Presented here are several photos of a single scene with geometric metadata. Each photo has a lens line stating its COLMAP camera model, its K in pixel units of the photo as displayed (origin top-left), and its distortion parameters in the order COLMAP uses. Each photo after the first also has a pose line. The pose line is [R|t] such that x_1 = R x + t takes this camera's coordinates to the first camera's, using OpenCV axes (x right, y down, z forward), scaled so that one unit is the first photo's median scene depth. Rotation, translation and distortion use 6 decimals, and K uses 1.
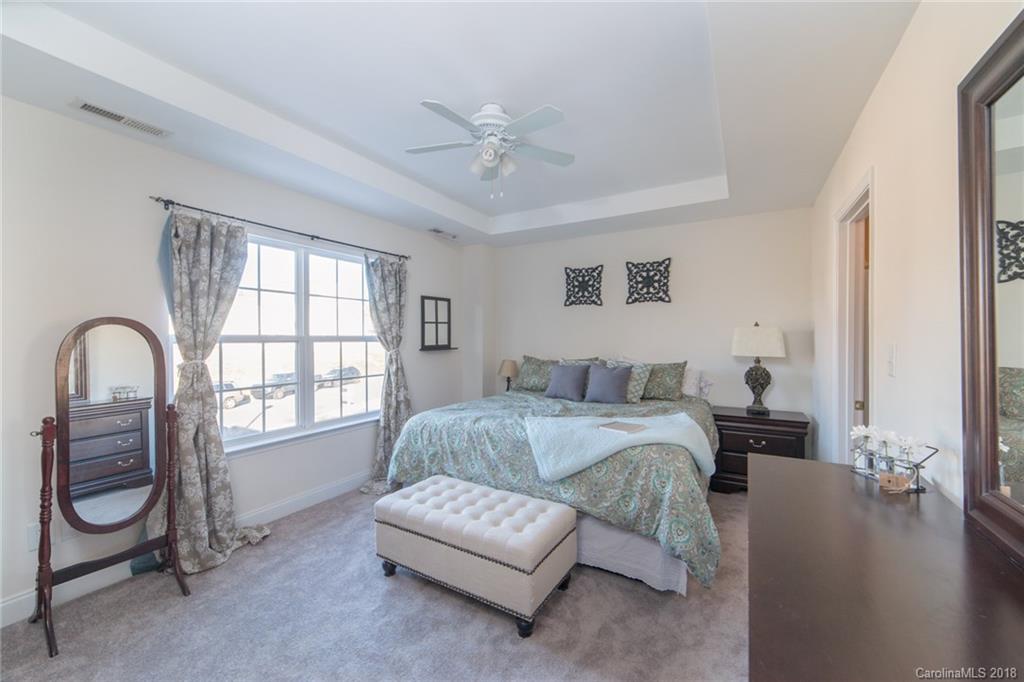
lens RADIAL K [[384.4, 0, 512.0], [0, 384.4, 341.0], [0, 0, 1]] dist [-0.020738, 0.000012]
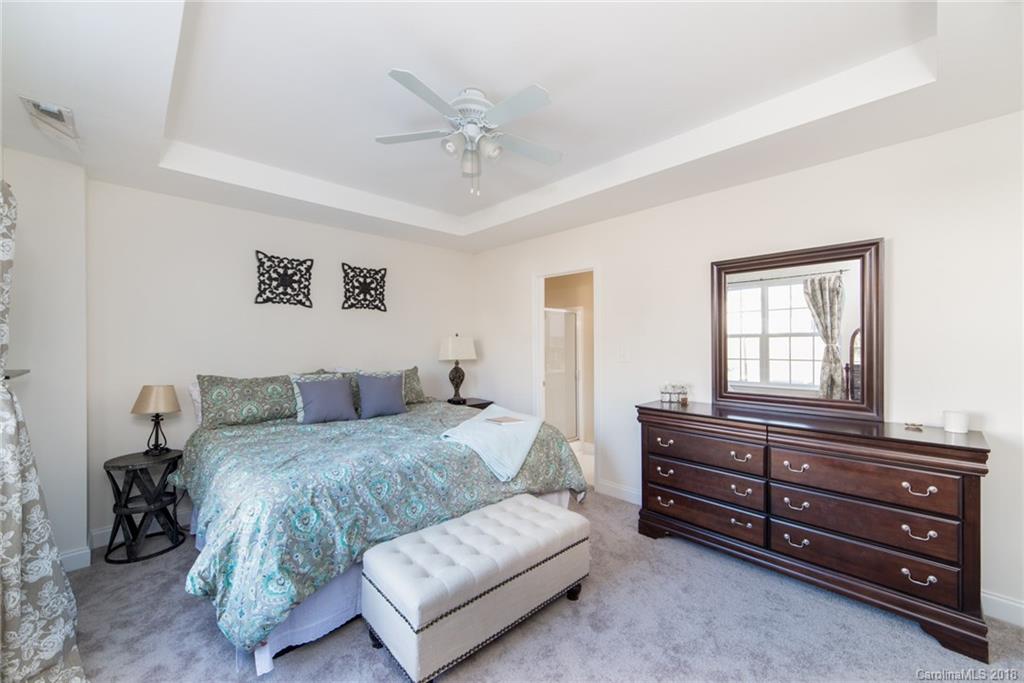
lens RADIAL K [[407.4, 0, 512.0], [0, 407.4, 341.5], [0, 0, 1]] dist [0.000000, -0.000057]
pose [[0.282736, 0.003296, 0.959192, -0.537002], [0.010765, 0.999920, -0.006609, -0.008513], [-0.959137, 0.012194, 0.282678, 0.355296]]
